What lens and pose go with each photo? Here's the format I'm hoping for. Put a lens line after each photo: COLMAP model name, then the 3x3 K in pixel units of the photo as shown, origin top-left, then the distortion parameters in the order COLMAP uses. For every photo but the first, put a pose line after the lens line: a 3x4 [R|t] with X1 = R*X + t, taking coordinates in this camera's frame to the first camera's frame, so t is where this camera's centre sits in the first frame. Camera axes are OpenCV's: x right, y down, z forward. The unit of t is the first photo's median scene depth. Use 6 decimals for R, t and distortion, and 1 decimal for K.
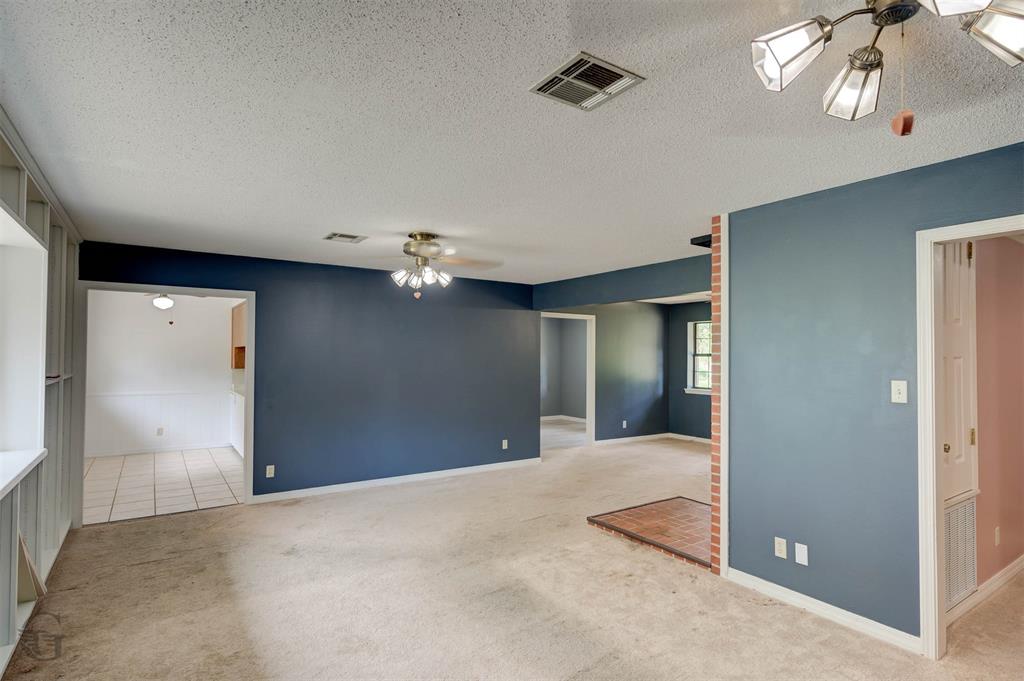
lens RADIAL K [[528.6, 0, 512.3], [0, 528.6, 345.2], [0, 0, 1]] dist [0.006471, 0.003262]
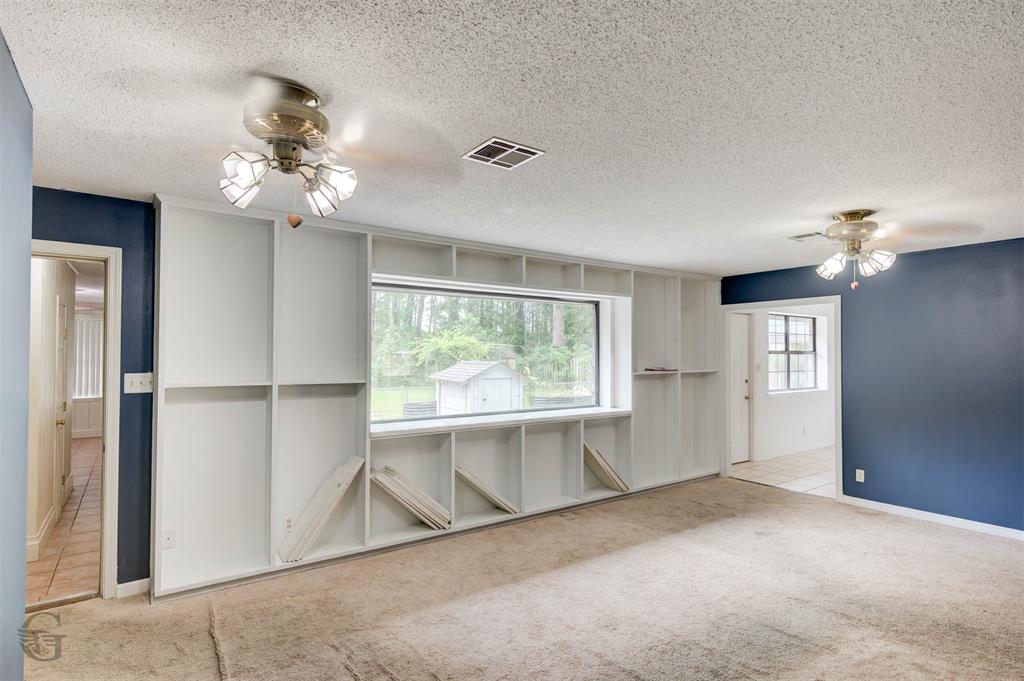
lens RADIAL K [[528.6, 0, 521.2], [0, 528.6, 344.8], [0, 0, 1]] dist [0.006471, 0.003262]
pose [[0.023542, -0.027197, -0.999353, 0.672422], [0.019213, 0.999458, -0.026748, 0.013093], [0.999538, -0.018570, 0.024052, 0.459147]]
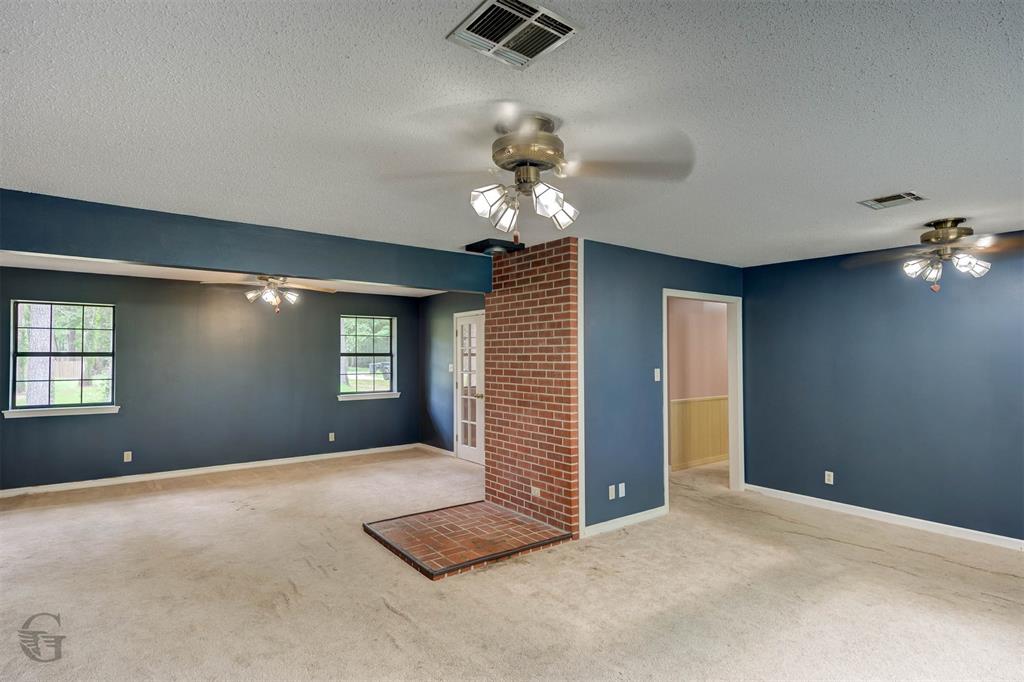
lens RADIAL K [[528.6, 0, 518.0], [0, 528.6, 348.1], [0, 0, 1]] dist [0.006471, 0.003262]
pose [[-0.051570, 0.007640, 0.998640, -0.693738], [-0.018845, 0.999785, -0.008622, 0.013655], [-0.998492, -0.019264, -0.051415, 1.045277]]
